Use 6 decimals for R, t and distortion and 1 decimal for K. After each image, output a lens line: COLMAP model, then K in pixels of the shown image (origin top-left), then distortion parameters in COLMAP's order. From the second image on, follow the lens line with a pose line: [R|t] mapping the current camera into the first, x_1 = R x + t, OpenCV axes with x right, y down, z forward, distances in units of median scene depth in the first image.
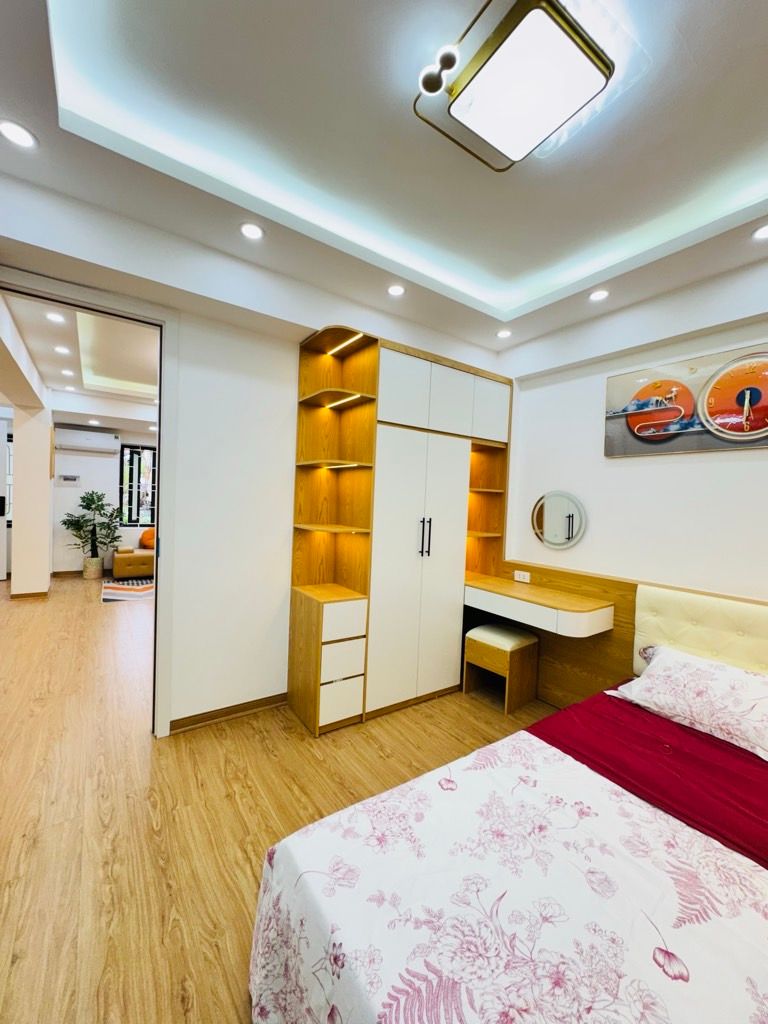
lens RADIAL K [[408.2, 0, 384.6], [0, 408.2, 512.0], [0, 0, 1]] dist [-0.002352, 0.001105]
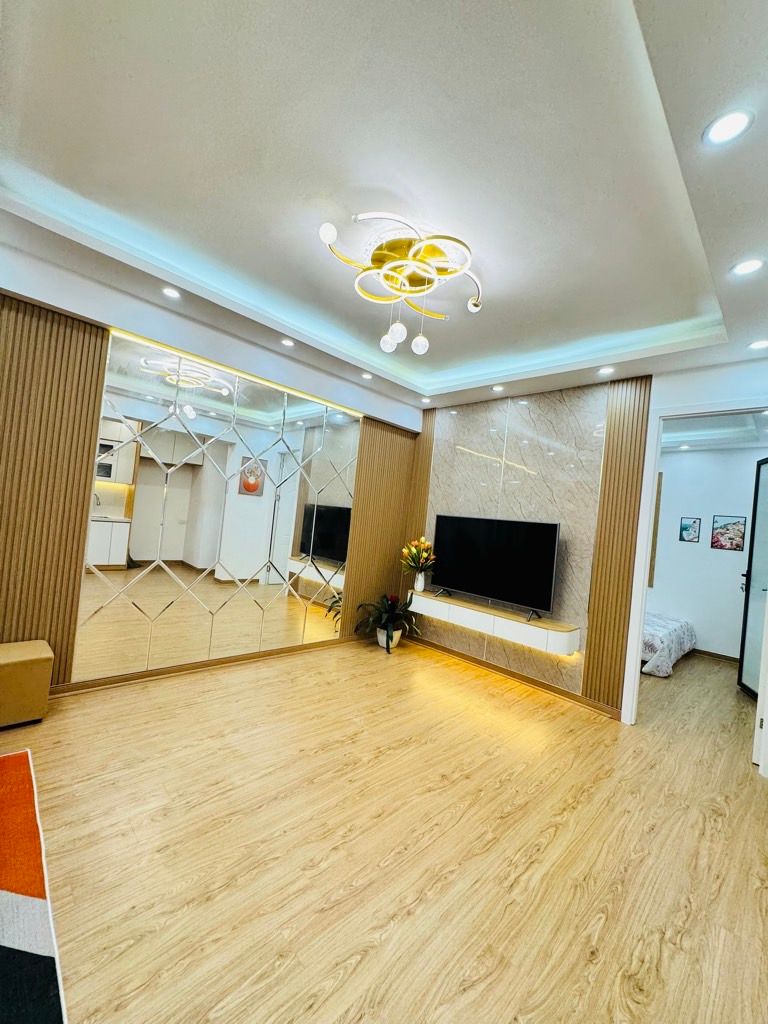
lens RADIAL K [[408.2, 0, 384.1], [0, 408.2, 512.3], [0, 0, 1]] dist [-0.002352, 0.001105]
pose [[-0.157783, -0.038848, 0.986709, -1.559206], [-0.079296, 0.996497, 0.026553, -0.093905], [-0.984285, -0.074052, -0.160311, 1.875502]]
